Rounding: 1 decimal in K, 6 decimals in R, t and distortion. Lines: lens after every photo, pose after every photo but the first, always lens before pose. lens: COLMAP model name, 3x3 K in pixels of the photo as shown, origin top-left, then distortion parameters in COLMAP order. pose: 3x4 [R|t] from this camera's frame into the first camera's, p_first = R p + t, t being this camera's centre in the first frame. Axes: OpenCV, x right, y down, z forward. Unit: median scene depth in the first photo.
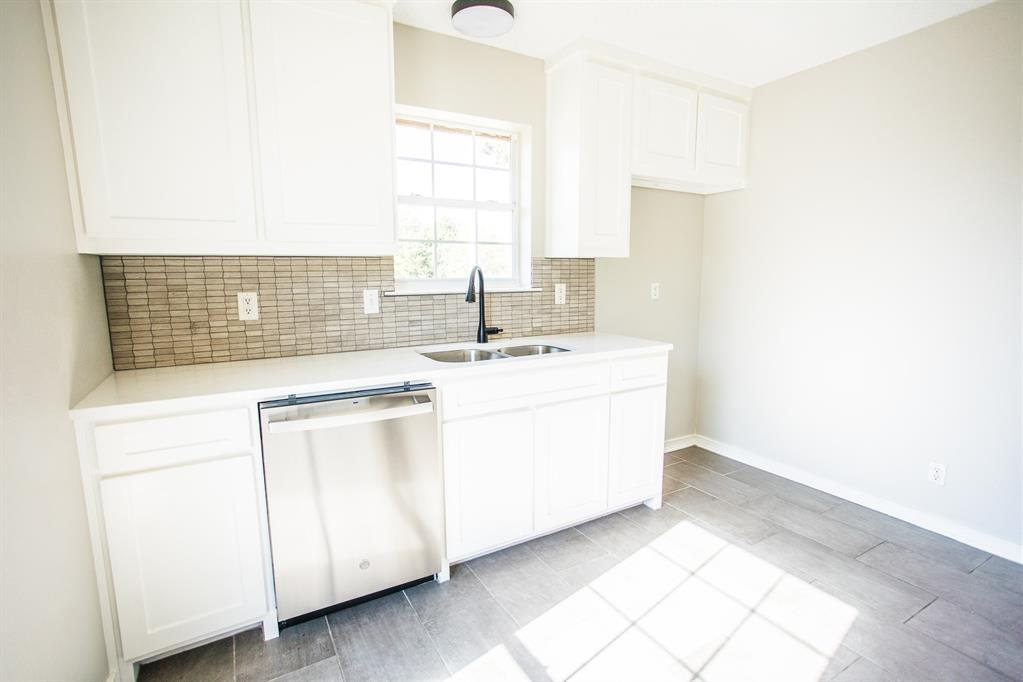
lens RADIAL K [[495.8, 0, 512.7], [0, 495.8, 346.2], [0, 0, 1]] dist [-0.004009, 0.000478]
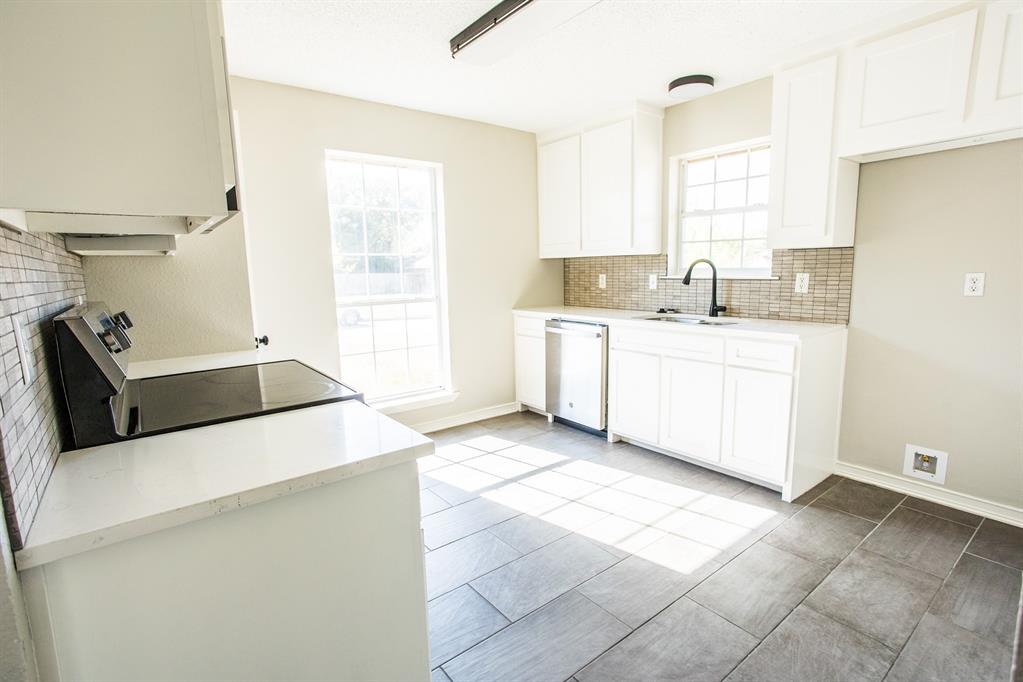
lens RADIAL K [[495.8, 0, 512.7], [0, 495.8, 346.2], [0, 0, 1]] dist [-0.004009, 0.000478]
pose [[0.136921, 0.165099, -0.976727, 1.183155], [-0.121970, 0.981320, 0.148778, -0.062409], [0.983044, 0.098761, 0.154501, 0.282959]]
